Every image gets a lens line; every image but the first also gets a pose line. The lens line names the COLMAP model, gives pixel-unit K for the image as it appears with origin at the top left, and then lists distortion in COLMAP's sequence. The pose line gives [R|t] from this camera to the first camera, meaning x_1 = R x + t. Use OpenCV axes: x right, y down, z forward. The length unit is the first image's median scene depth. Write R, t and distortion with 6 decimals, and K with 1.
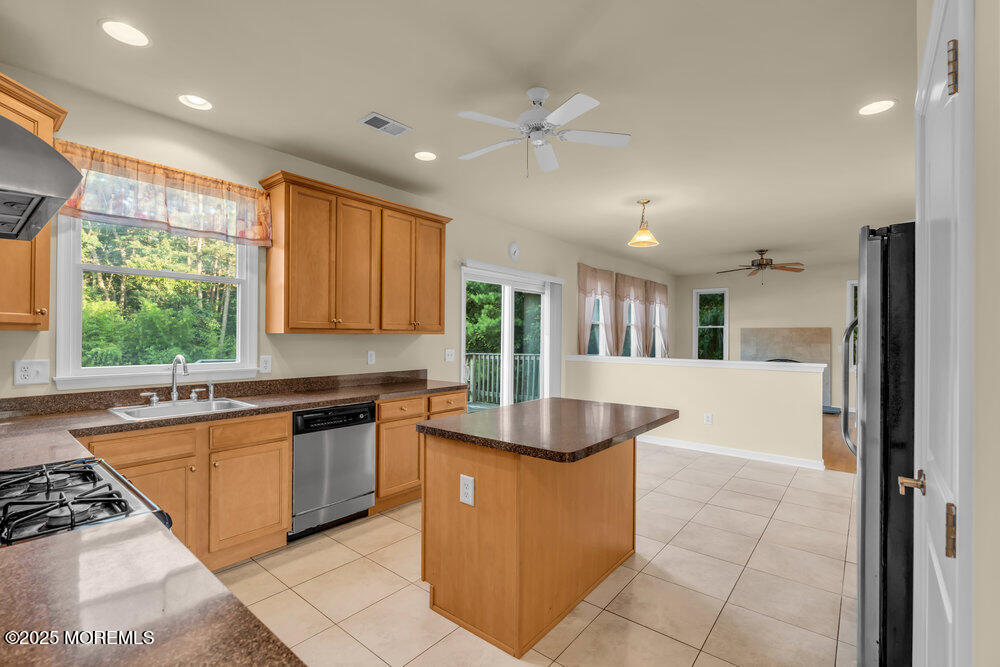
lens RADIAL K [[450.4, 0, 500.0], [0, 450.4, 333.5], [0, 0, 1]] dist [-0.014799, 0.006382]
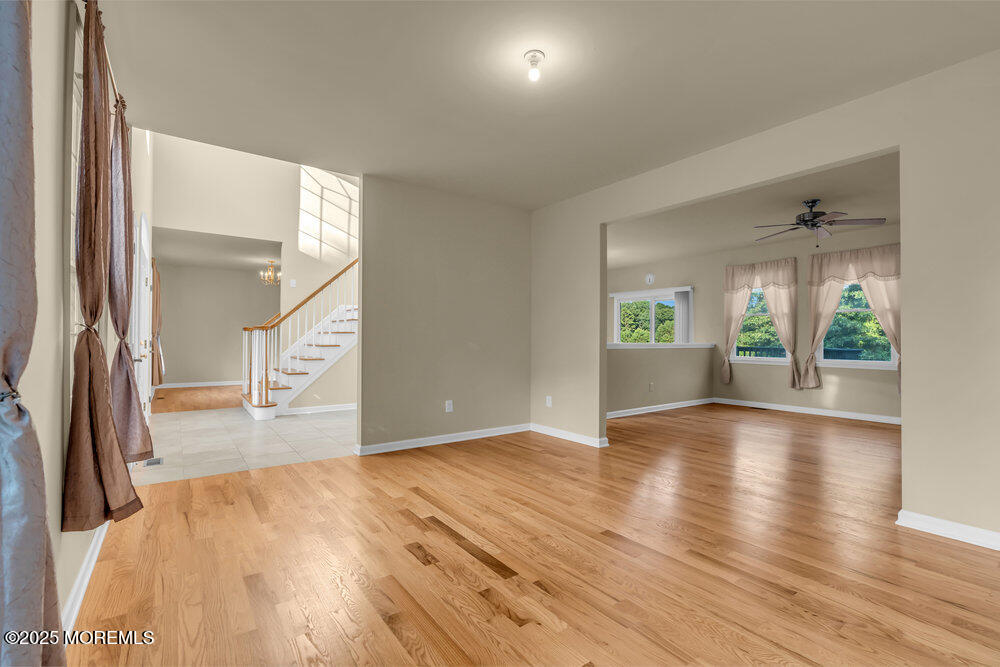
lens RADIAL K [[450.4, 0, 500.0], [0, 450.4, 333.5], [0, 0, 1]] dist [-0.014799, 0.006382]
pose [[-0.237903, -0.022147, -0.971036, 2.977176], [-0.006975, 0.999753, -0.021093, 0.097347], [0.971264, 0.001754, -0.237998, 1.461702]]
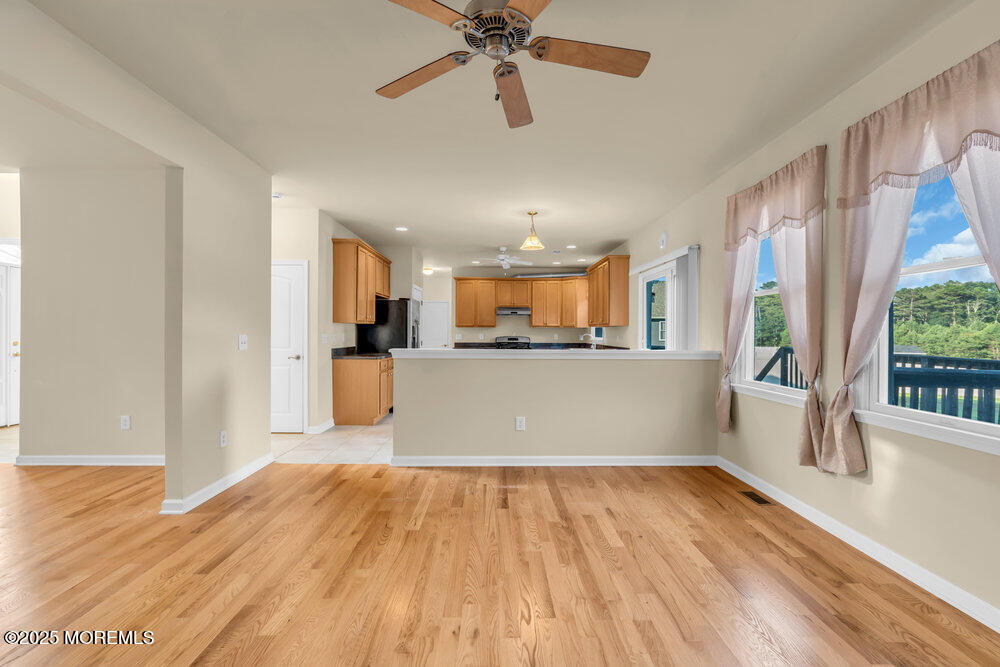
lens RADIAL K [[441.4, 0, 500.0], [0, 441.4, 333.5], [0, 0, 1]] dist [-0.017630, 0.000344]
pose [[-0.762955, -0.007385, -0.646409, 1.592630], [-0.005998, 0.999973, -0.004345, 0.050842], [0.646423, 0.000563, -0.762979, 2.560303]]
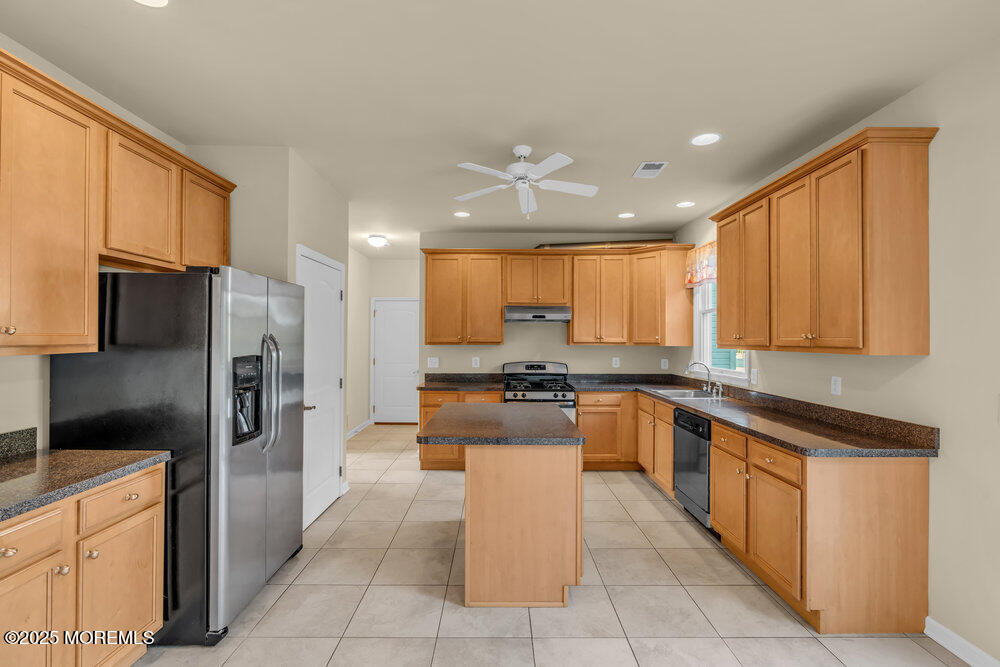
lens RADIAL K [[450.4, 0, 500.0], [0, 450.4, 333.5], [0, 0, 1]] dist [-0.014799, 0.006382]
pose [[-0.773369, -0.015045, -0.633777, 0.688416], [-0.004988, 0.999832, -0.017649, -0.016465], [0.633936, -0.010488, -0.773314, 1.472495]]
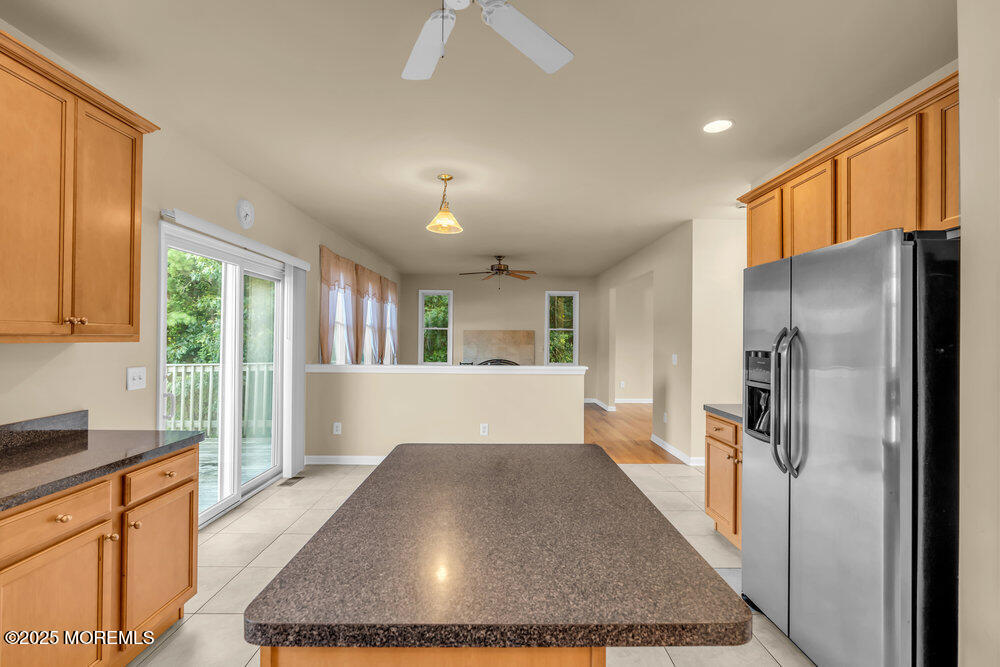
lens RADIAL K [[450.4, 0, 500.0], [0, 450.4, 333.5], [0, 0, 1]] dist [-0.014799, 0.006382]
pose [[0.766756, 0.003651, 0.641928, -0.177059], [-0.004077, 0.999991, -0.000818, -0.011916], [-0.641925, -0.001990, 0.766765, 0.425883]]
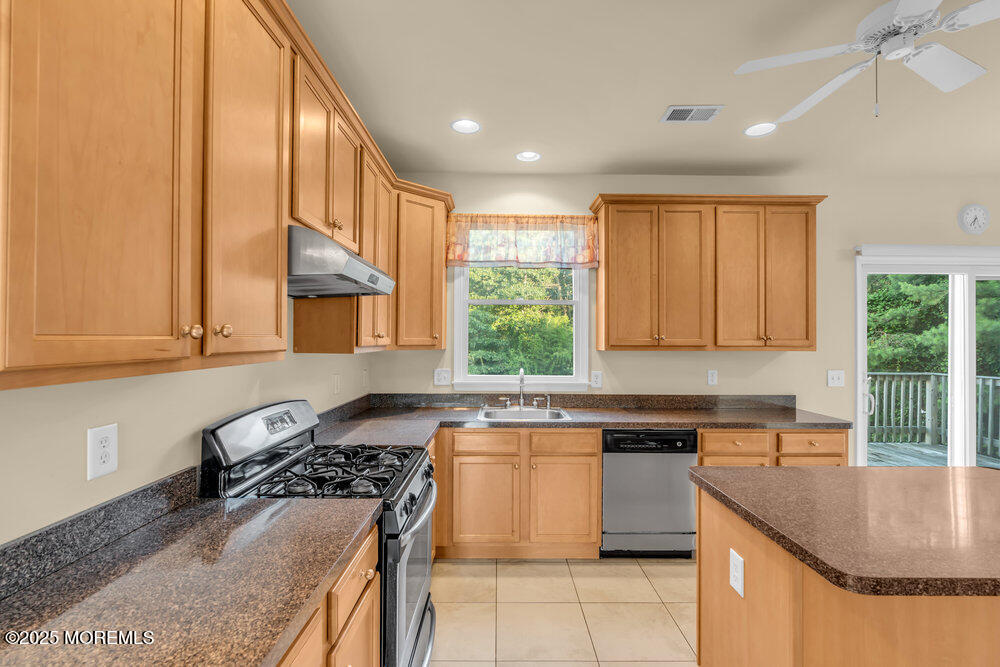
lens RADIAL K [[461.2, 0, 500.0], [0, 461.2, 333.5], [0, 0, 1]] dist [-0.004393, 0.000604]
pose [[0.639252, -0.013606, -0.768877, 0.169823], [0.003447, 0.999884, -0.014828, -0.023736], [0.768990, 0.006829, 0.639225, 0.133503]]
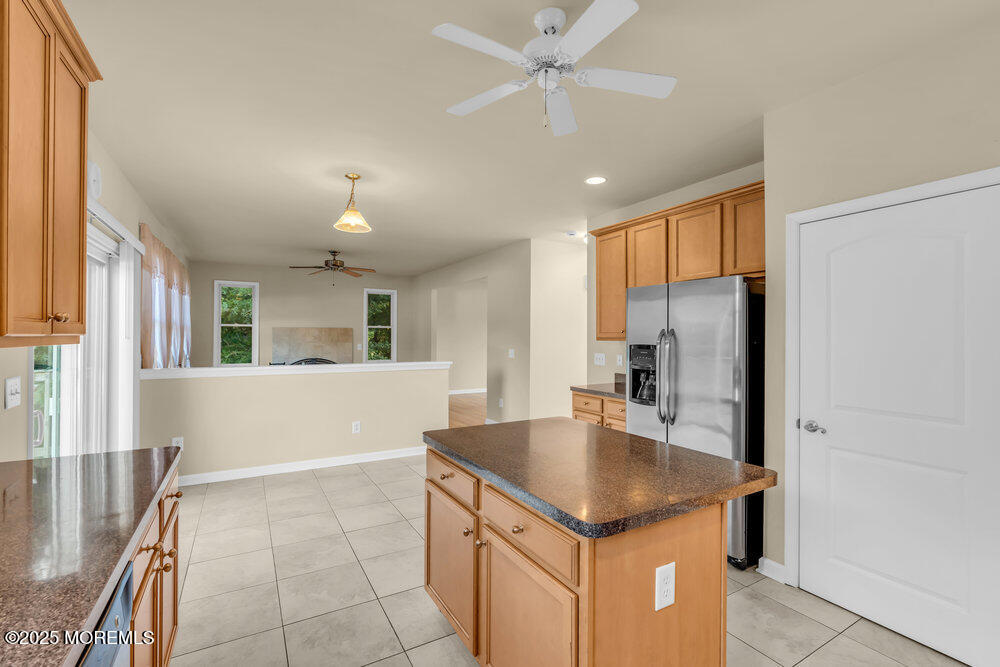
lens RADIAL K [[450.4, 0, 500.0], [0, 450.4, 333.5], [0, 0, 1]] dist [-0.014799, 0.006382]
pose [[0.348598, -0.001402, 0.937271, -0.490992], [-0.005332, 0.999980, 0.003478, -0.014367], [-0.937257, -0.006210, 0.348584, 0.637682]]
